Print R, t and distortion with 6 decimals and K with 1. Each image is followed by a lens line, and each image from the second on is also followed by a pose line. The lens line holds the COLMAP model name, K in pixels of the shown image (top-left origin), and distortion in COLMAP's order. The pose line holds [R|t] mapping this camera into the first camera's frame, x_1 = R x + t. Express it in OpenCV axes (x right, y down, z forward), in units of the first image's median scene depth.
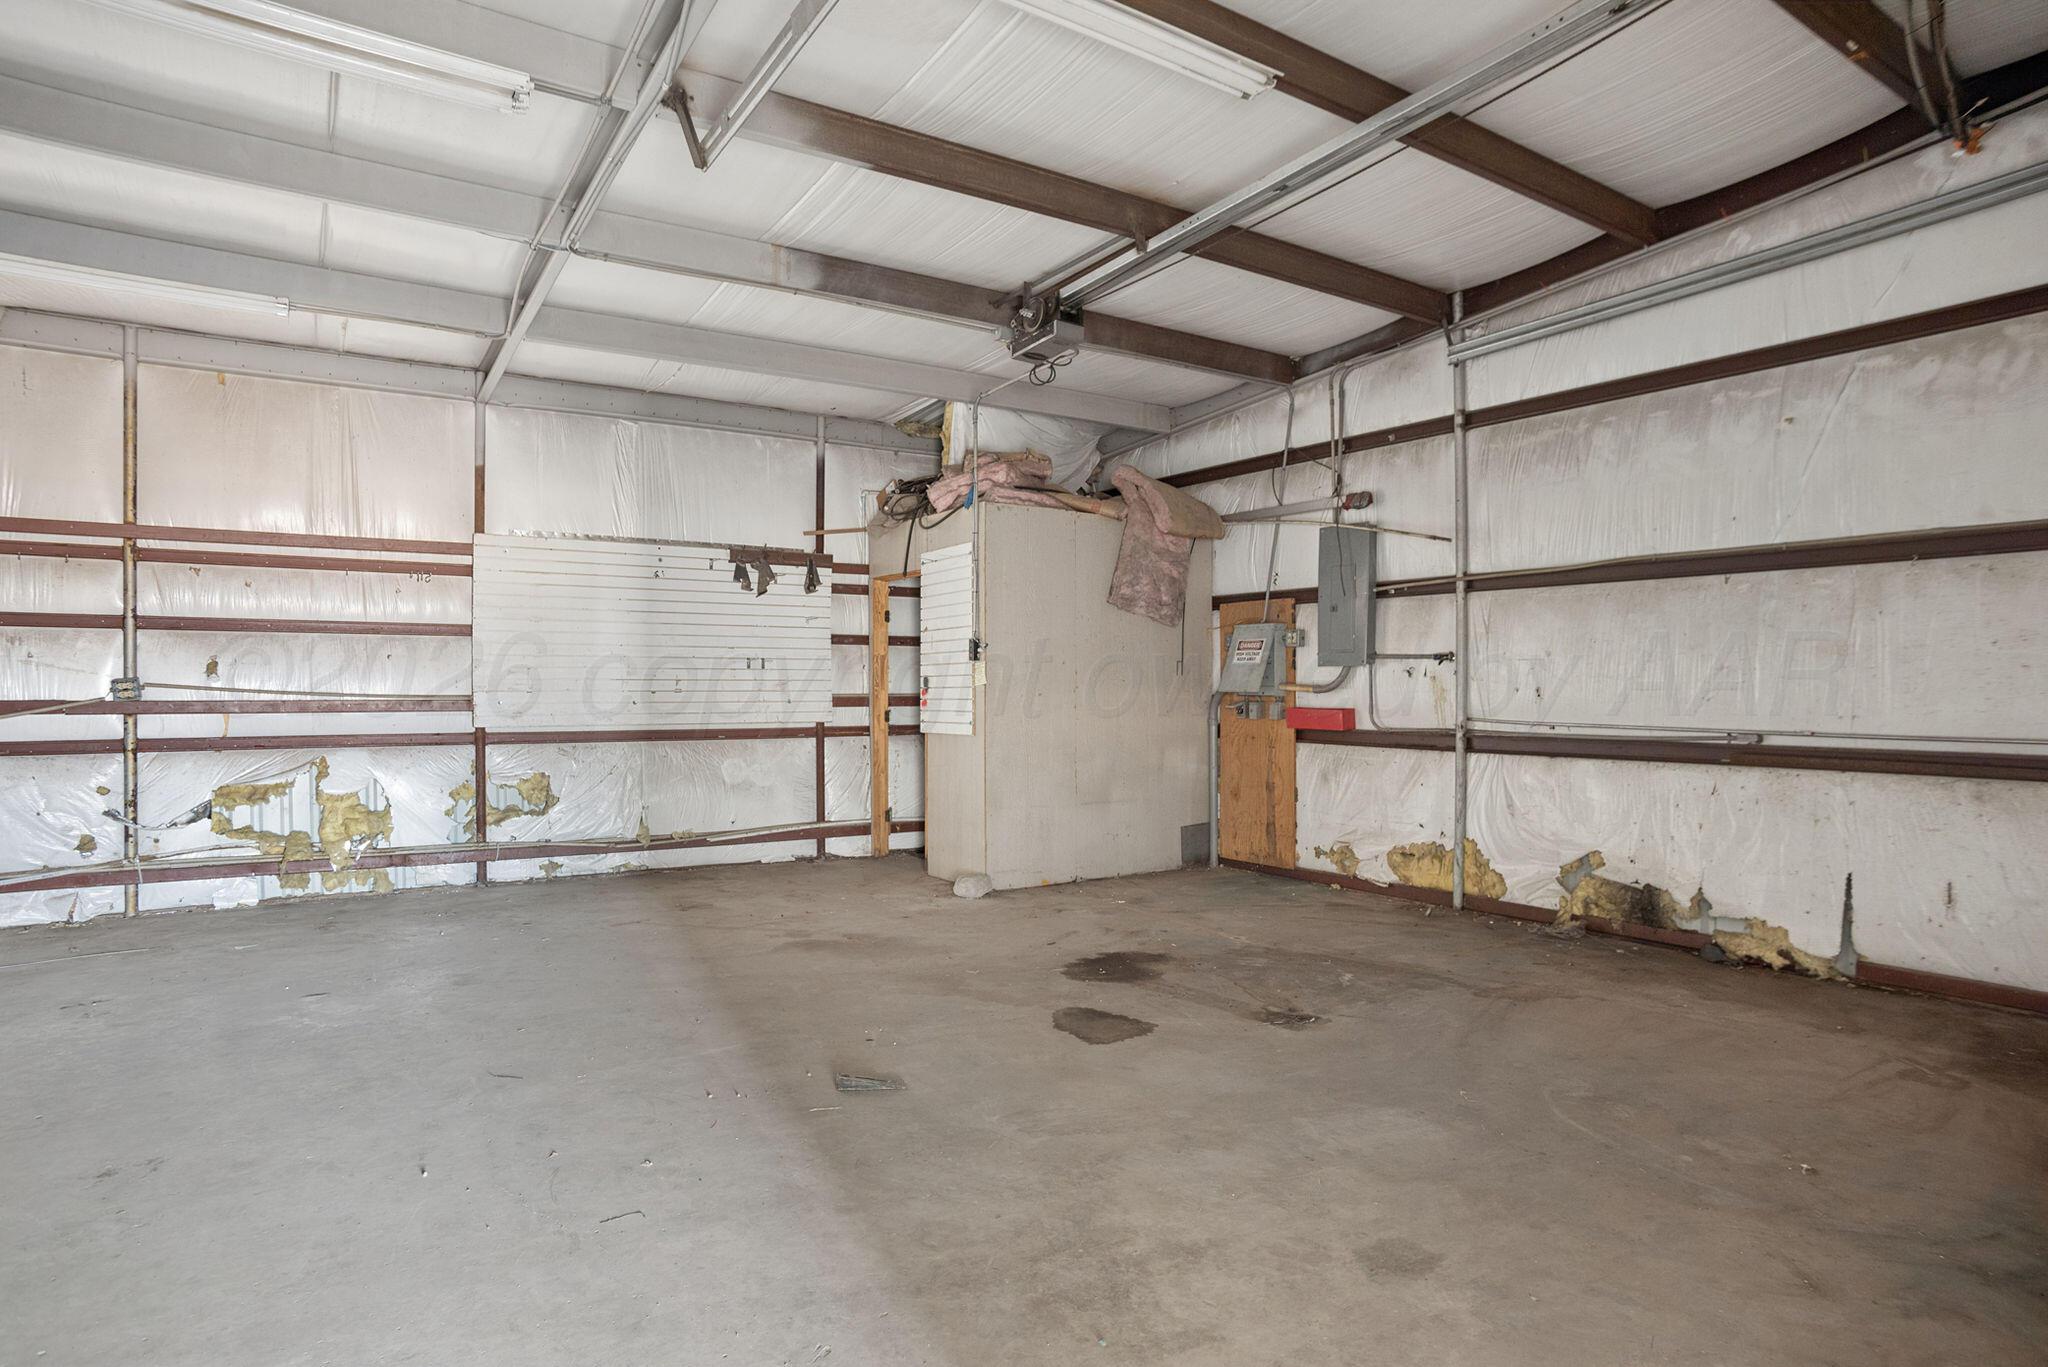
lens RADIAL K [[1125.4, 0, 1003.4], [0, 1125.4, 694.0], [0, 0, 1]] dist [-0.111943, 0.064523]
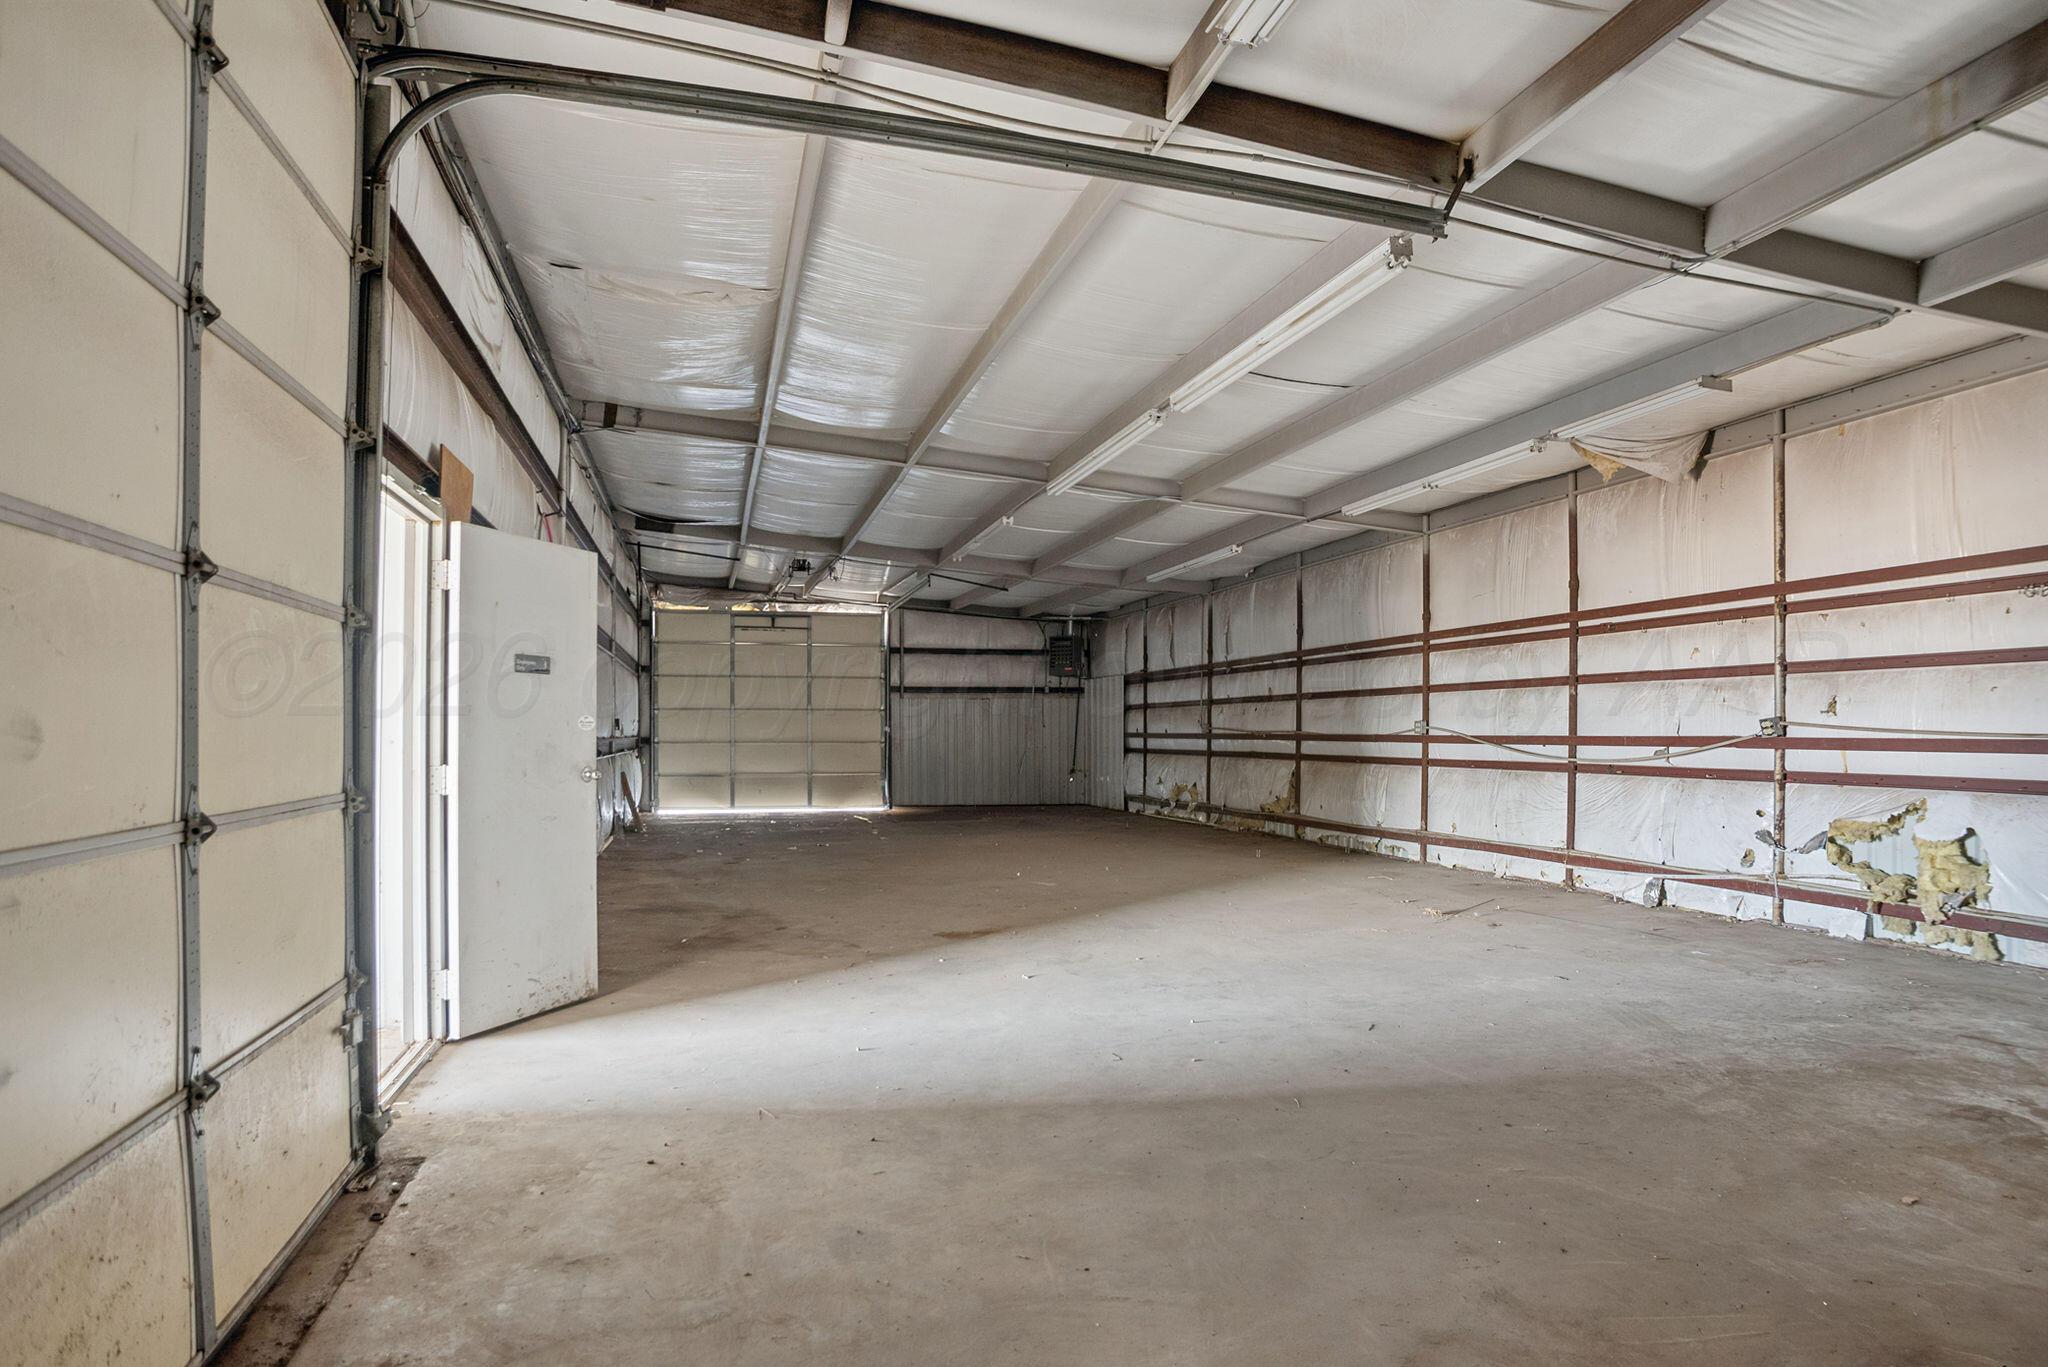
lens RADIAL K [[1125.4, 0, 1003.4], [0, 1125.4, 694.0], [0, 0, 1]] dist [-0.111943, 0.064523]
pose [[-0.324474, -0.031261, -0.945378, 0.548799], [-0.003908, 0.999490, -0.031709, 0.000102], [0.945886, -0.006594, -0.324431, 0.597569]]
